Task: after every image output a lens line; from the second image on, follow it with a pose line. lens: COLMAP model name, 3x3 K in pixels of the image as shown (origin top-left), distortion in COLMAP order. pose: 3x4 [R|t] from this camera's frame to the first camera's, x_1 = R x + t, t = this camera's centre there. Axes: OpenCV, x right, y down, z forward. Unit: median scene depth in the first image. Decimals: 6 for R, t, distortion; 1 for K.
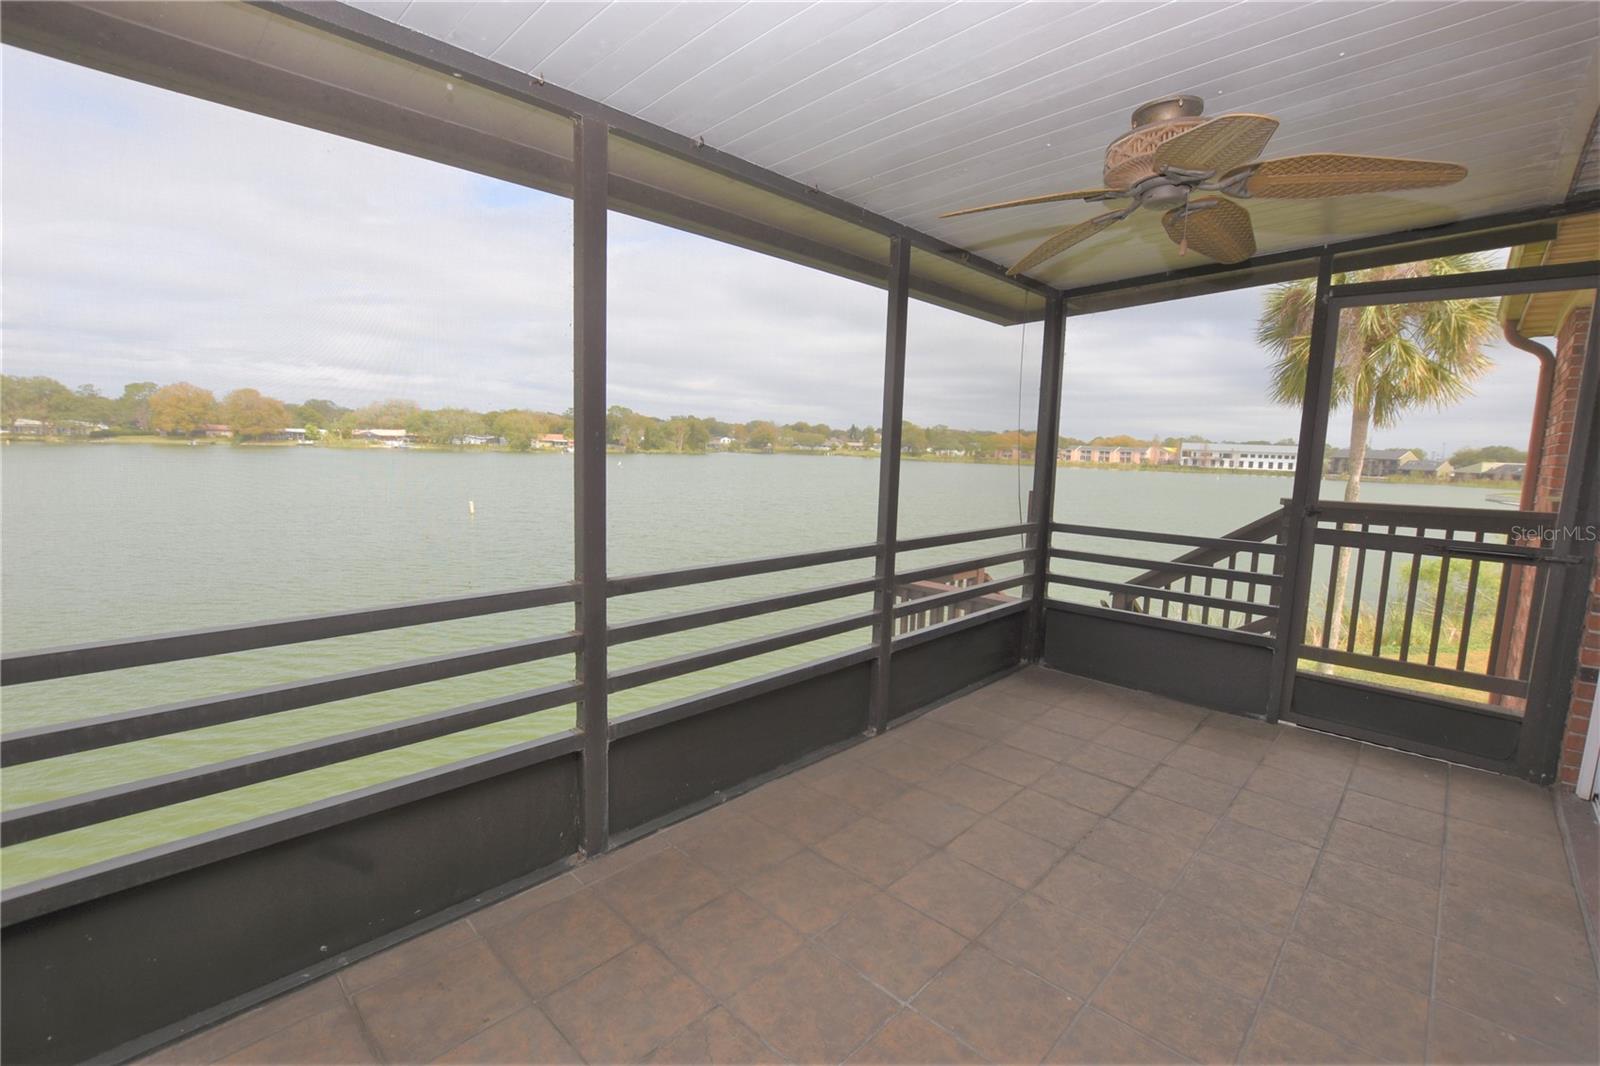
lens RADIAL K [[705.1, 0, 826.9], [0, 705.1, 532.6], [0, 0, 1]] dist [-0.045744, 0.006693]
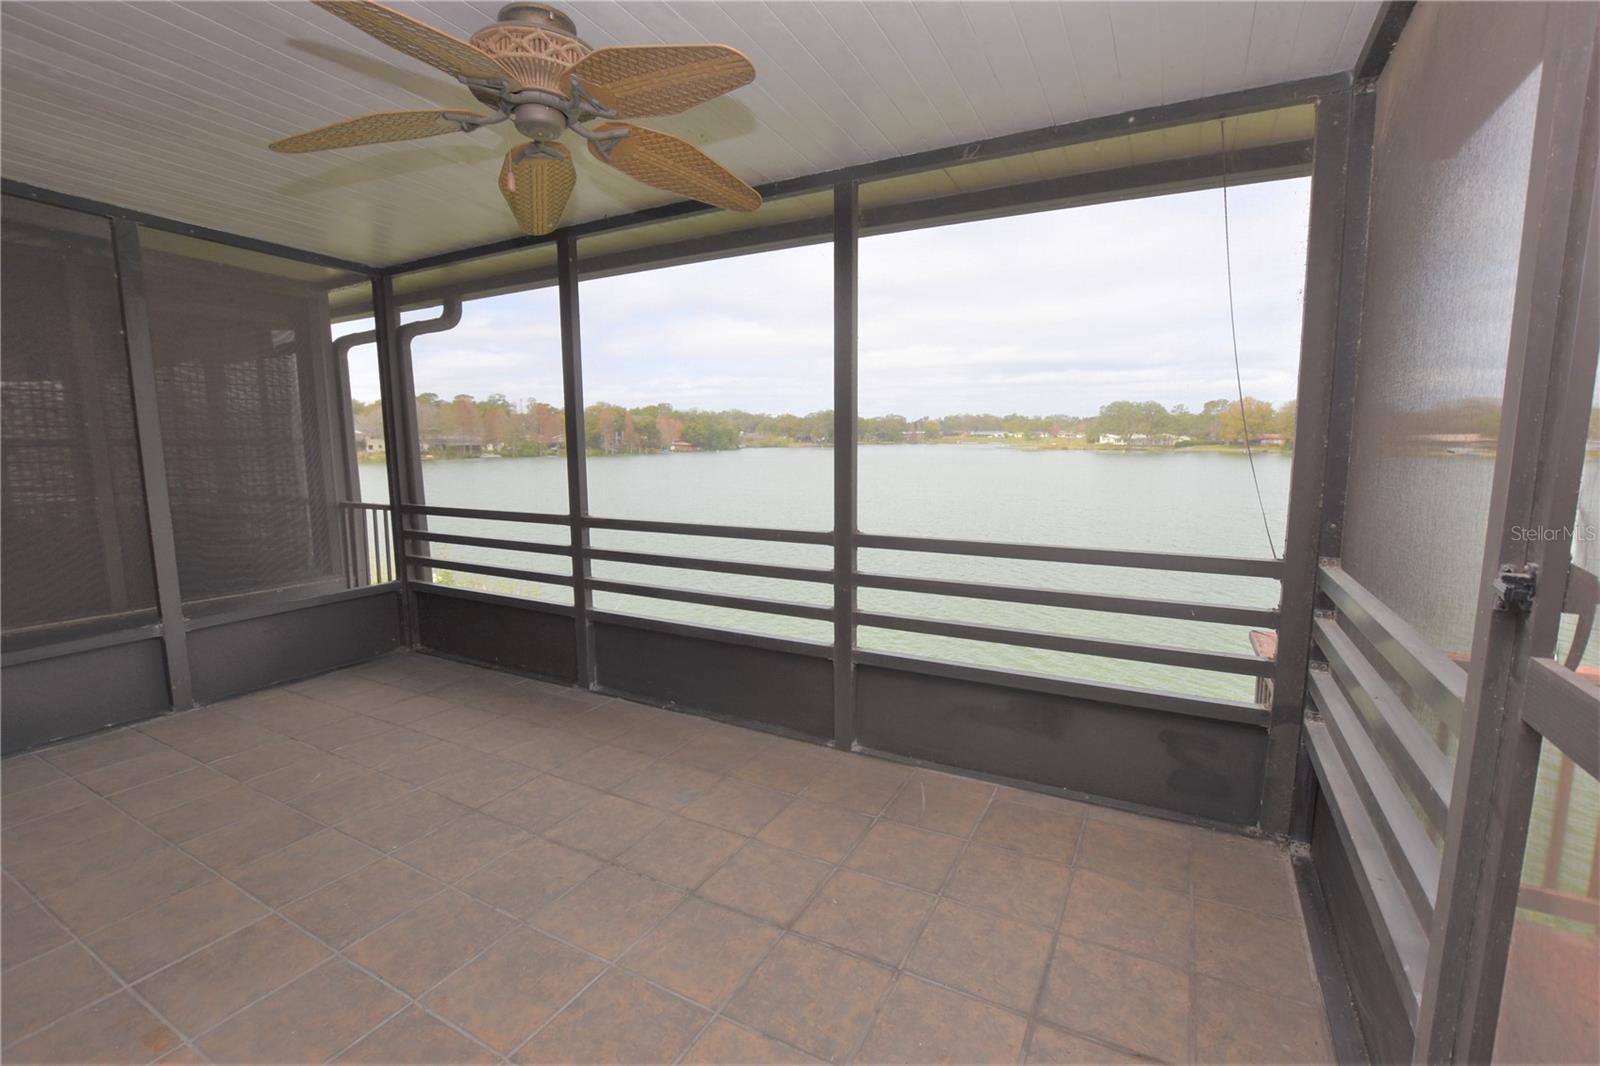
lens RADIAL K [[701.7, 0, 800.0], [0, 701.7, 533.0], [0, 0, 1]] dist [-0.025166, -0.000414]
pose [[0.249601, 0.095789, -0.963599, 0.856543], [-0.105973, 0.991821, 0.071144, -0.045591], [0.962533, 0.084358, 0.257711, 0.658594]]
